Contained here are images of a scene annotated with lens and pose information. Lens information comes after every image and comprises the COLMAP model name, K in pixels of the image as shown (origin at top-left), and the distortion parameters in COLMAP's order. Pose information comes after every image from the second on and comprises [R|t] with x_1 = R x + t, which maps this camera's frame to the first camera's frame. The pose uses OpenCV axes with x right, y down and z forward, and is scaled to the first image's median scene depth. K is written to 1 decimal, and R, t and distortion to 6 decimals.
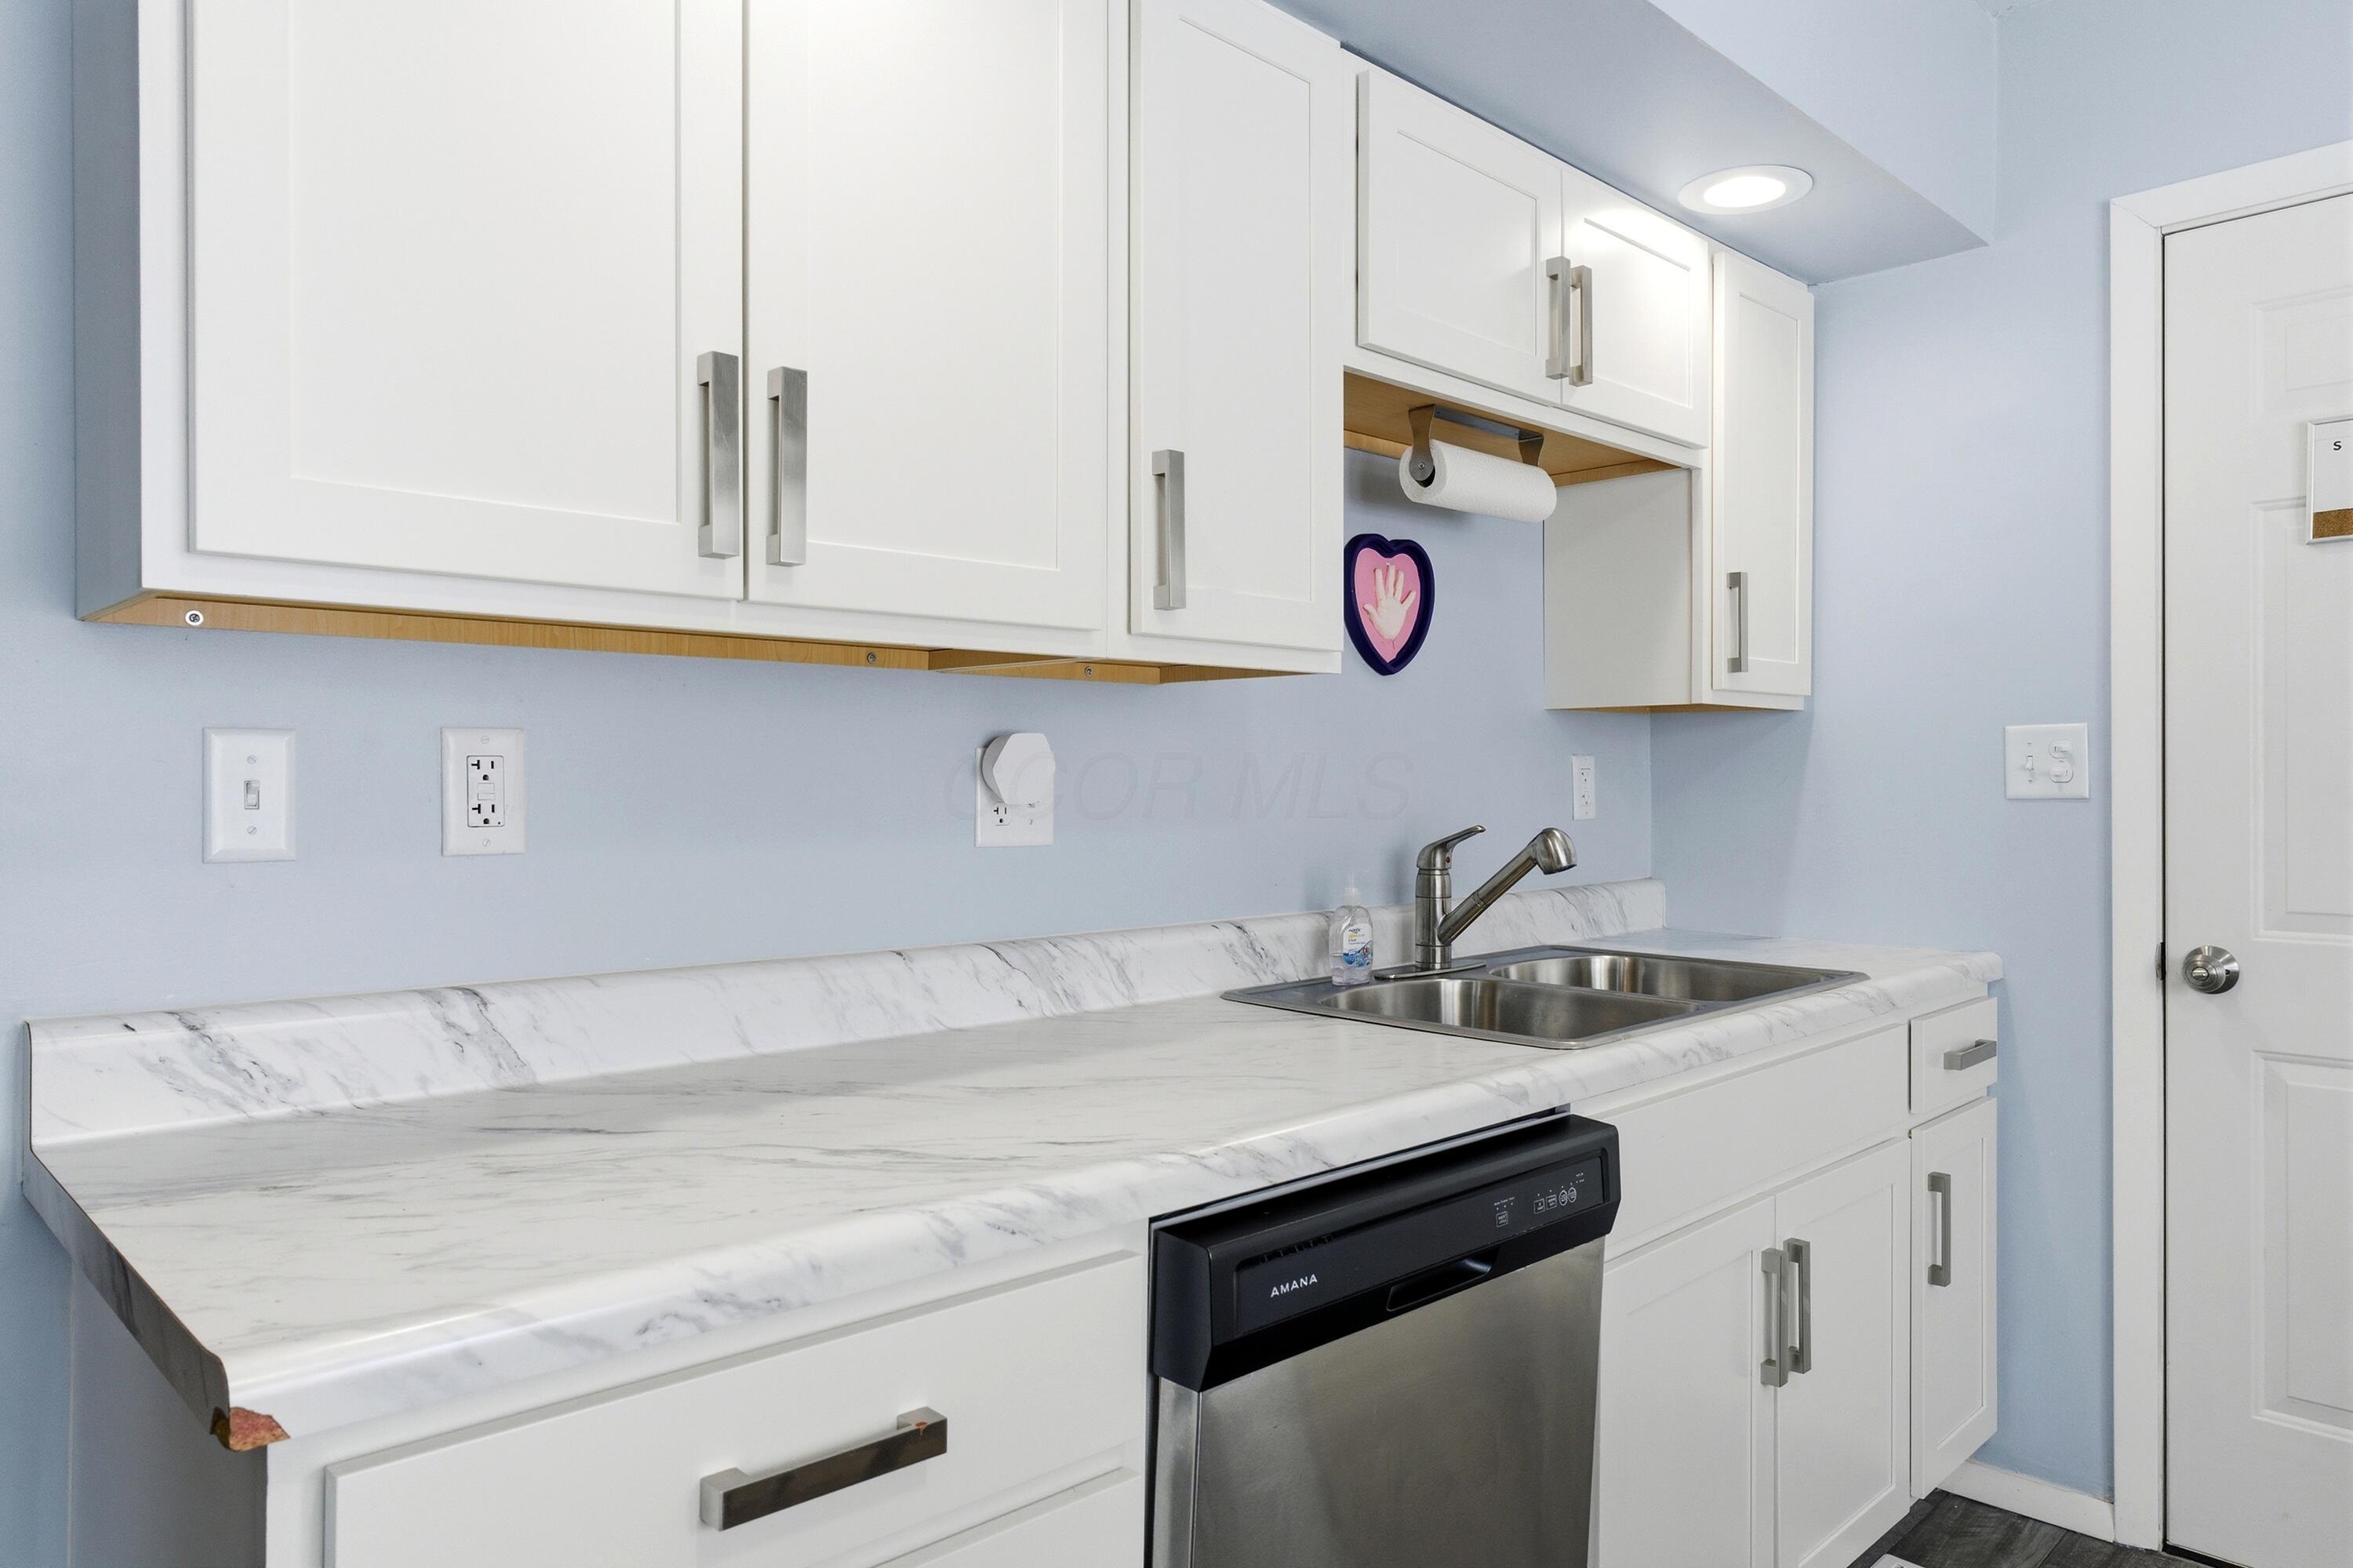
lens RADIAL K [[1519.8, 0, 1173.1], [0, 1519.8, 785.3], [0, 0, 1]] dist [-0.000956, 0.005066]
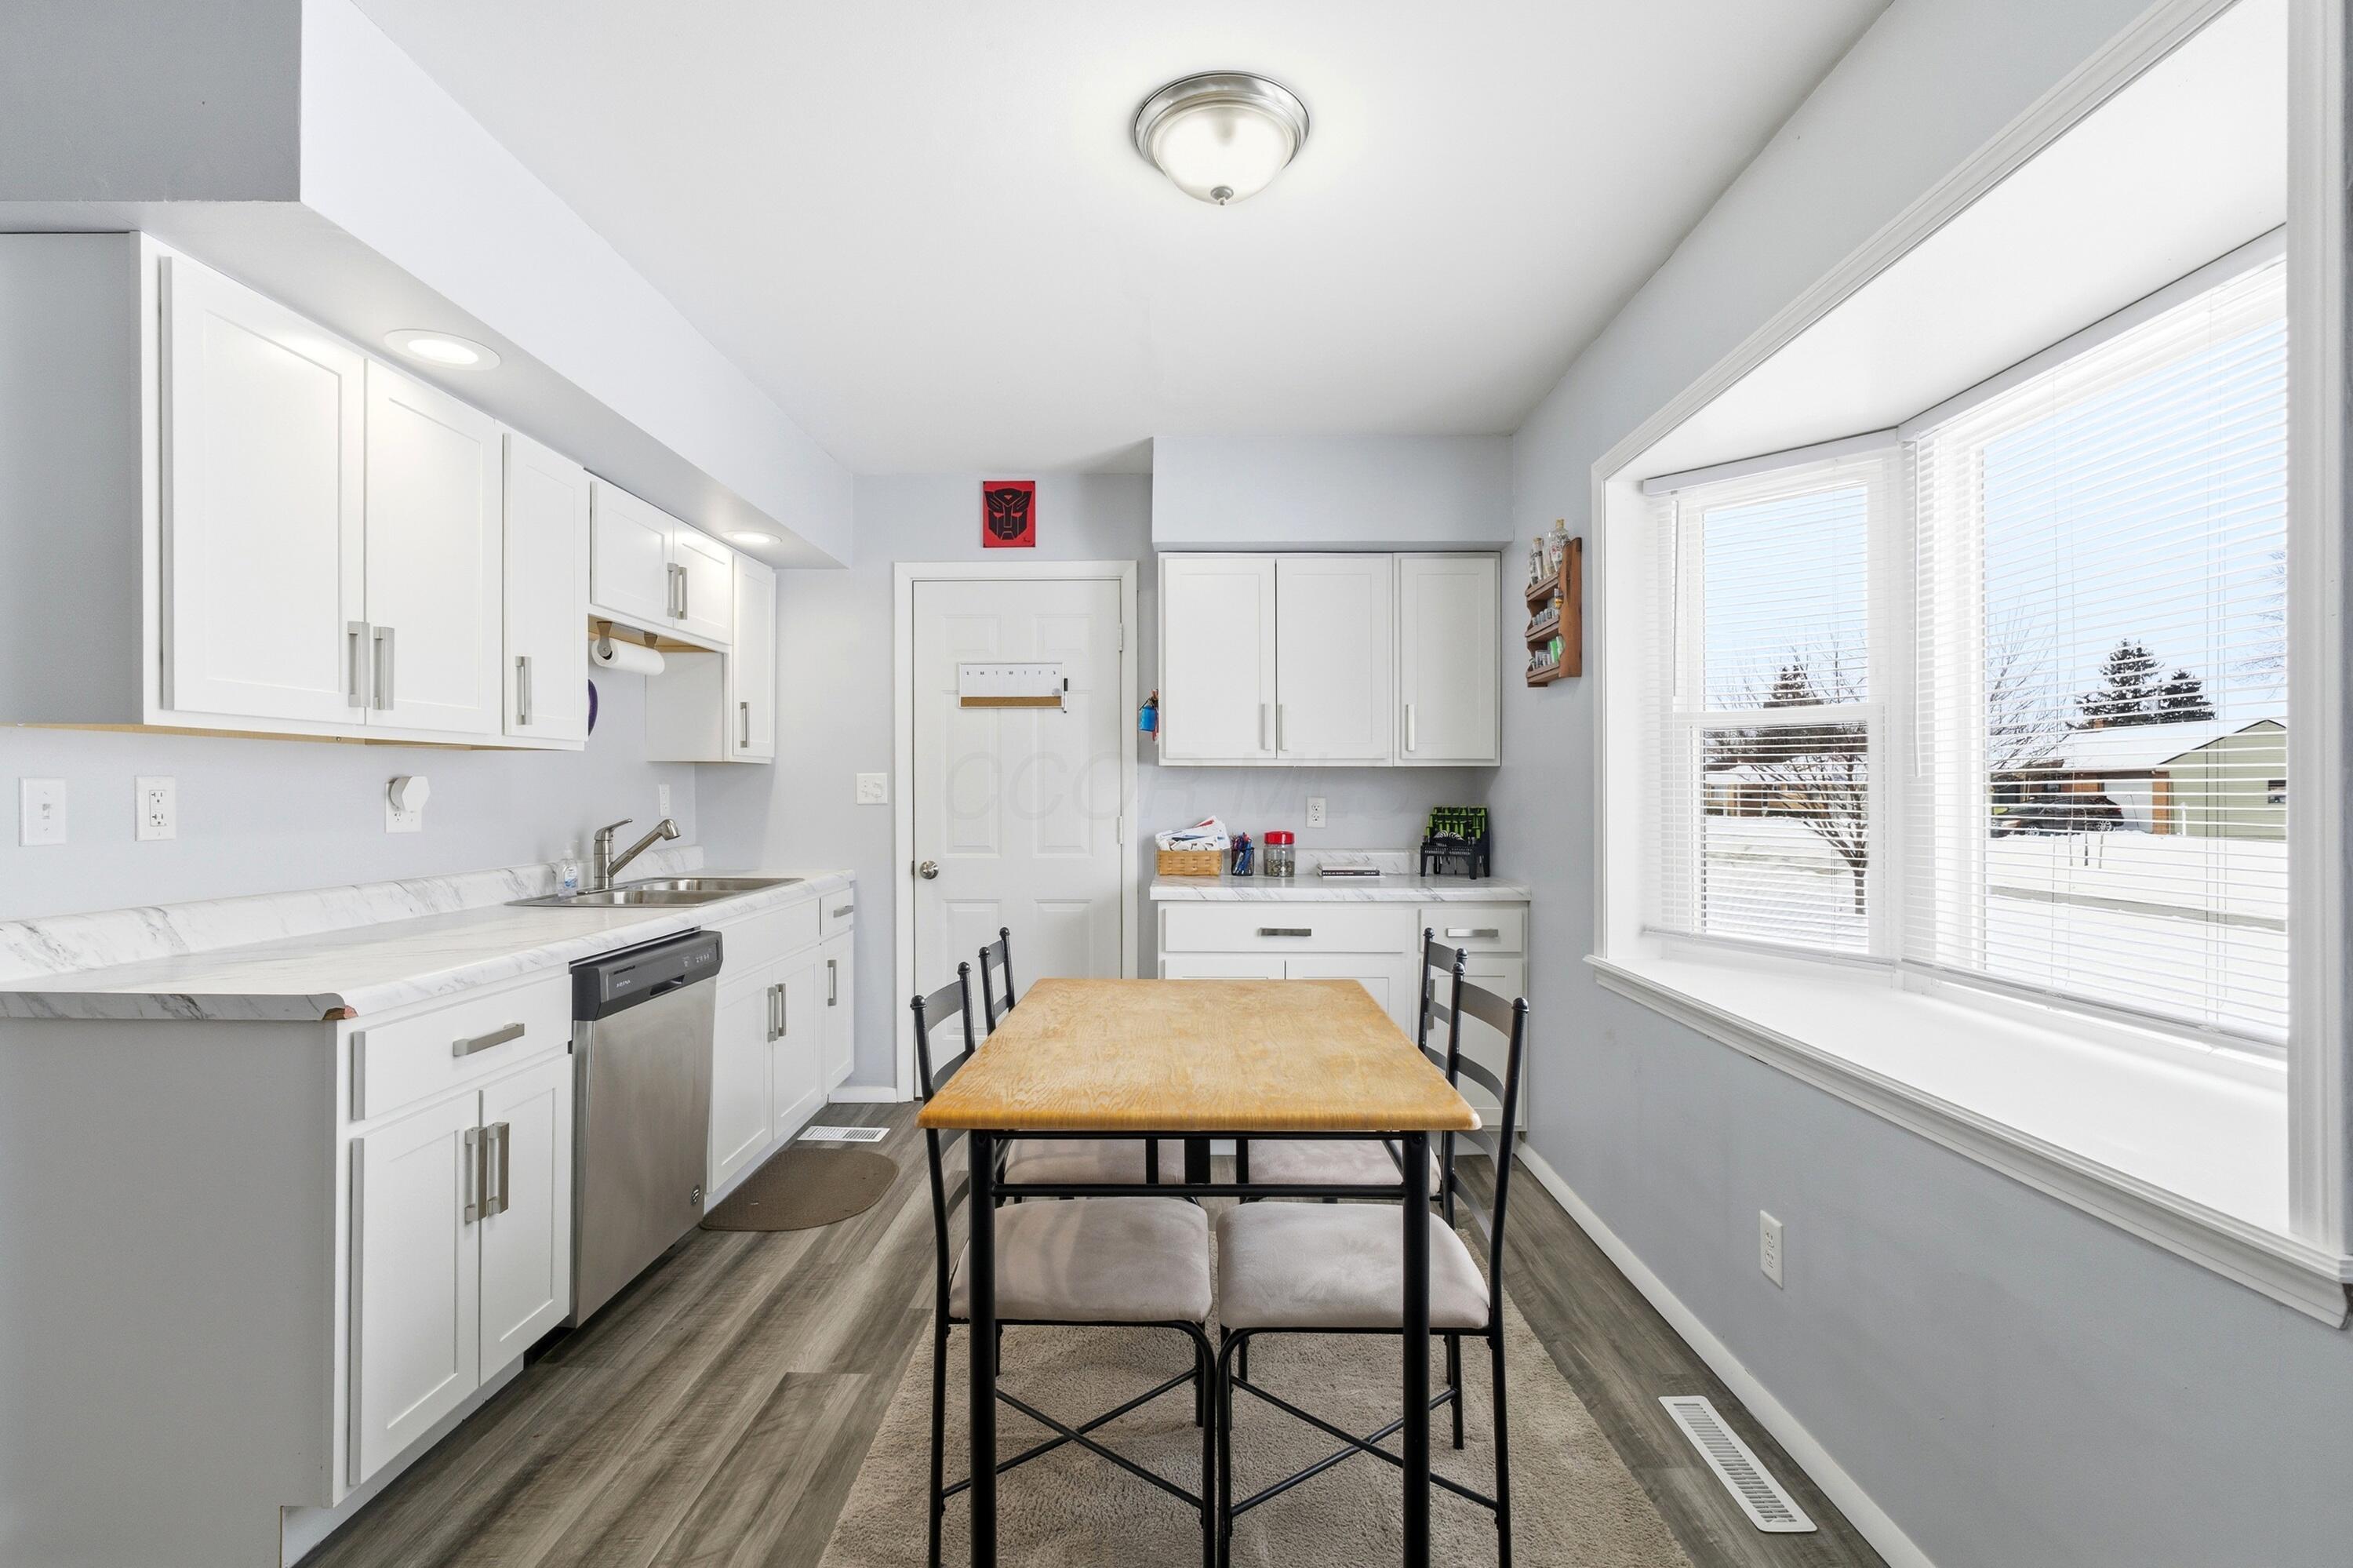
lens RADIAL K [[1074.1, 0, 1180.8], [0, 1074.1, 790.0], [0, 0, 1]] dist [-0.002650, 0.001698]
pose [[0.698253, 0.000731, 0.715851, -0.387578], [0.001218, 0.999997, -0.002210, -0.011146], [-0.715850, 0.002415, 0.698250, -0.691795]]
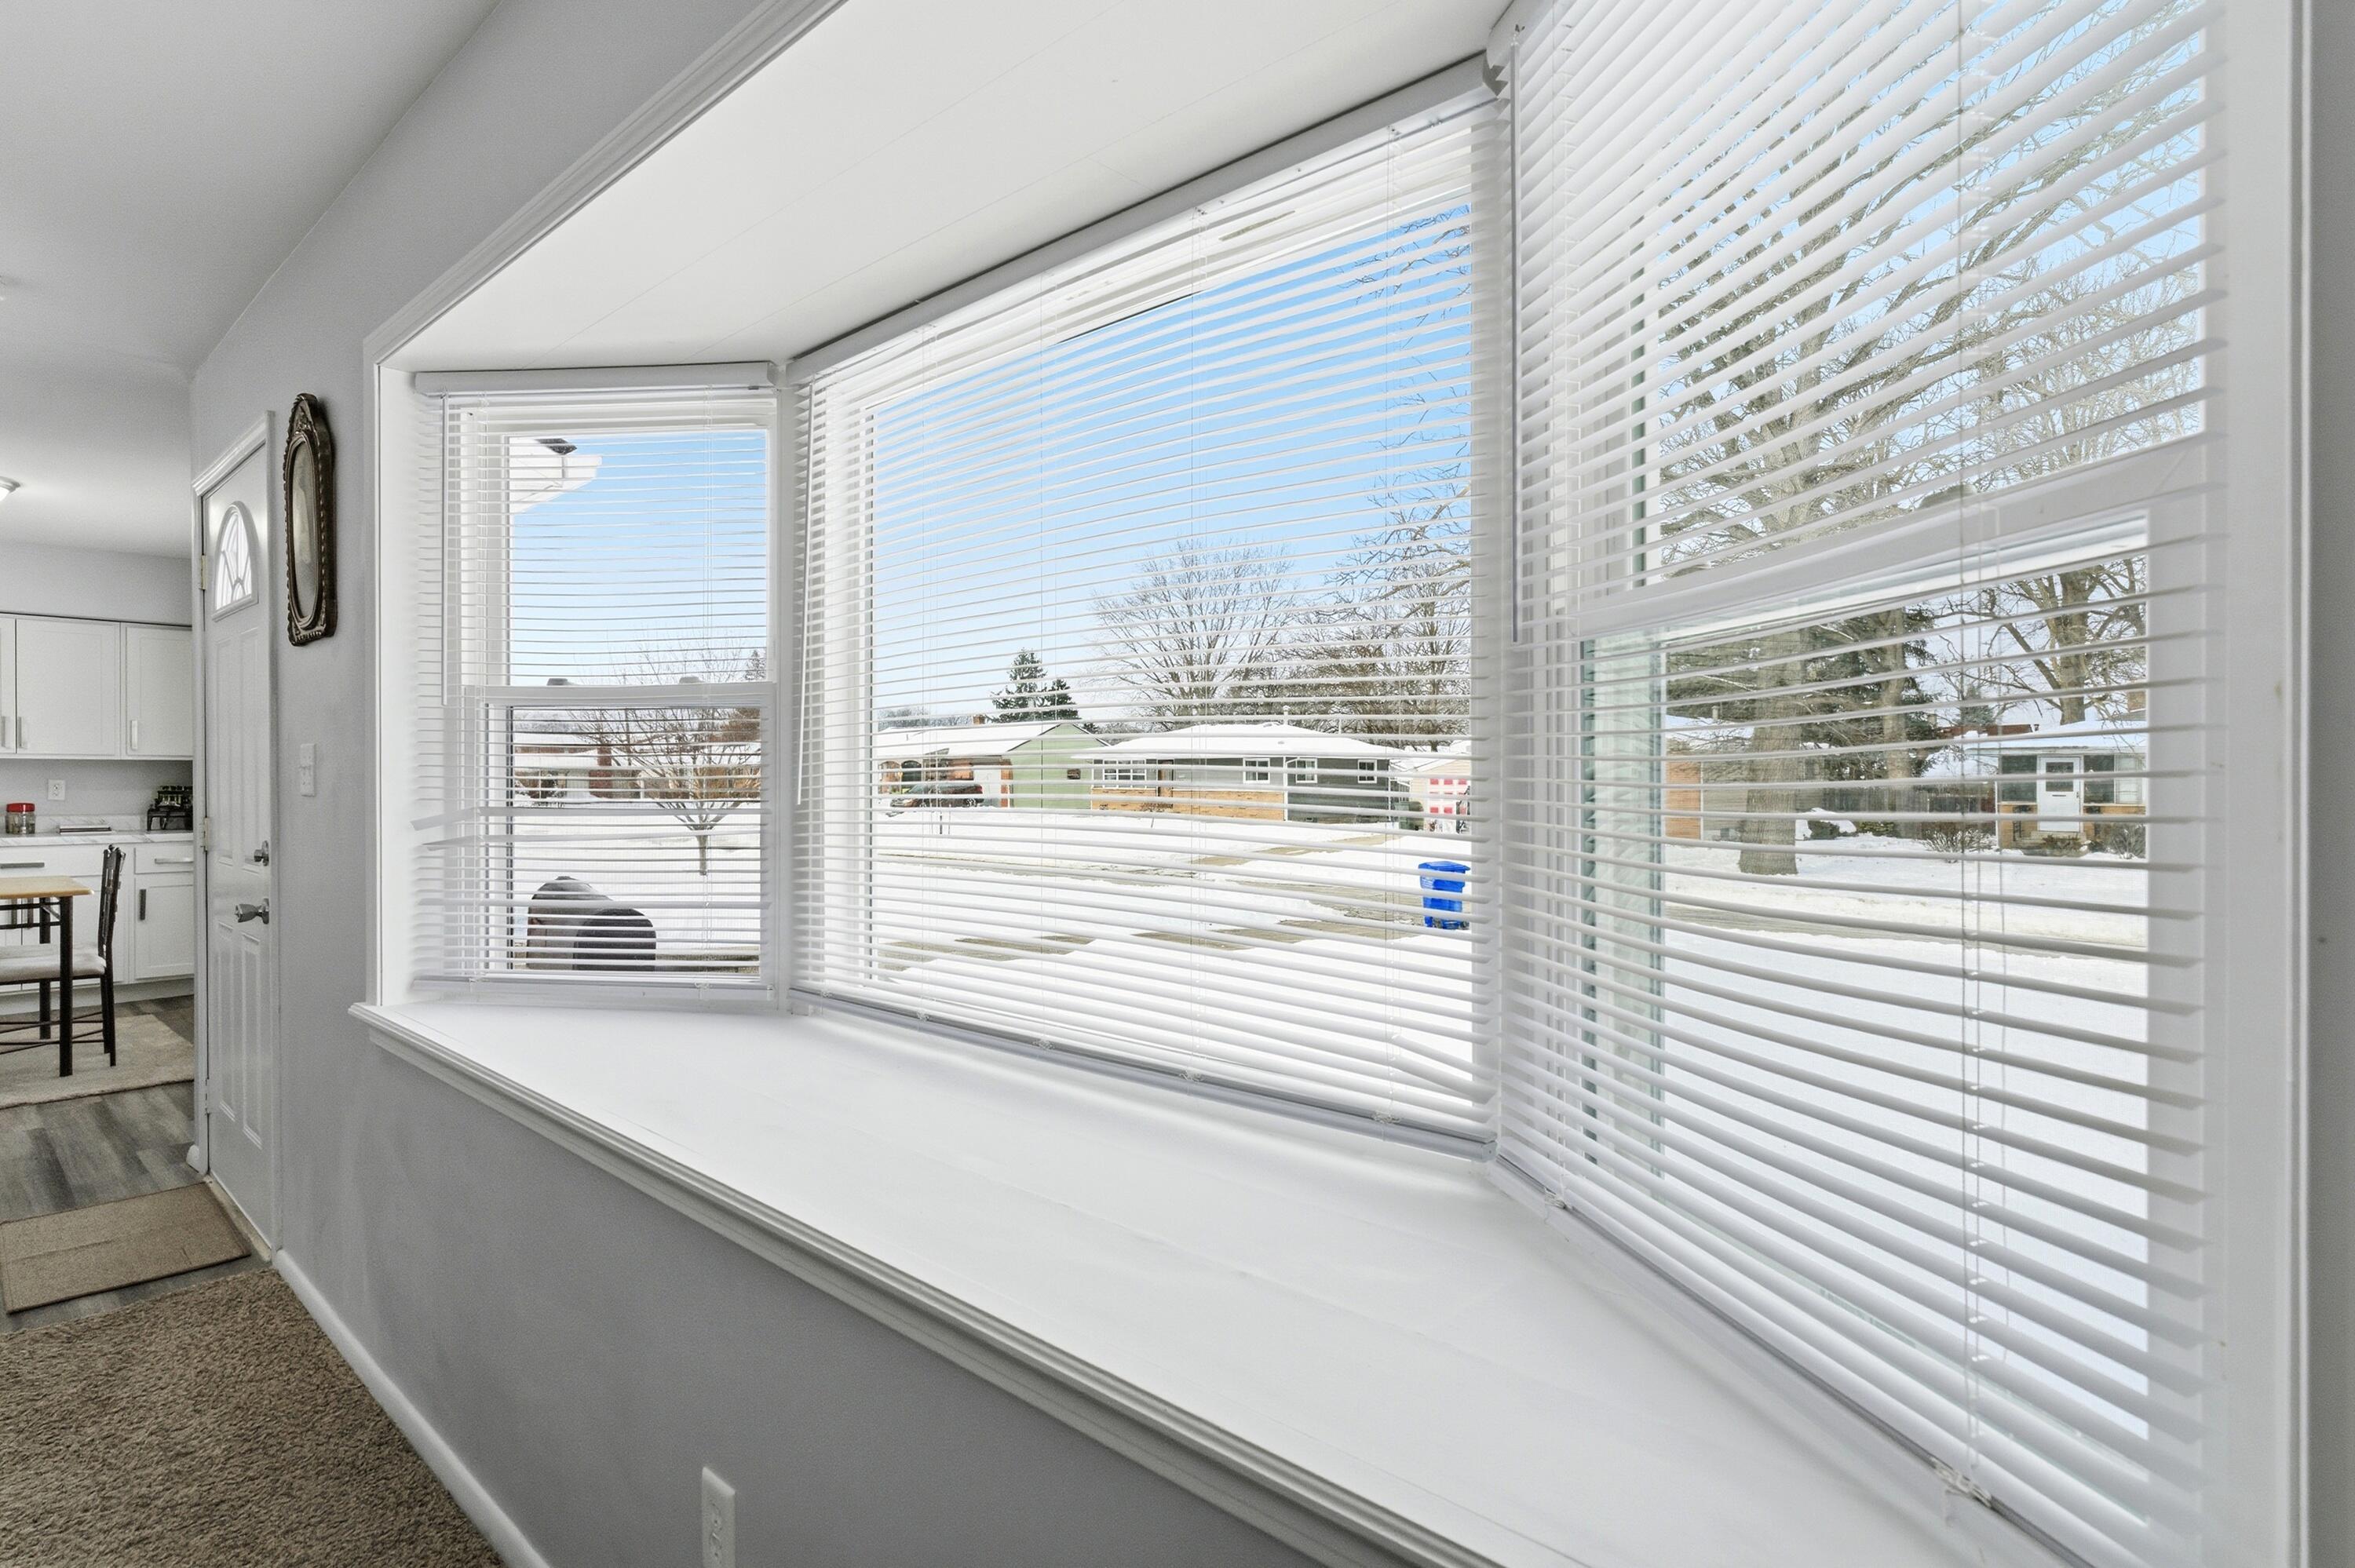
lens RADIAL K [[1216.3, 0, 1174.8], [0, 1216.3, 775.3], [0, 0, 1]] dist [0.000228, 0.000166]
pose [[-0.048370, -0.001120, 0.998829, -2.381884], [0.001058, 0.999999, 0.001173, -0.015011], [-0.998829, 0.001114, -0.048369, -2.489168]]
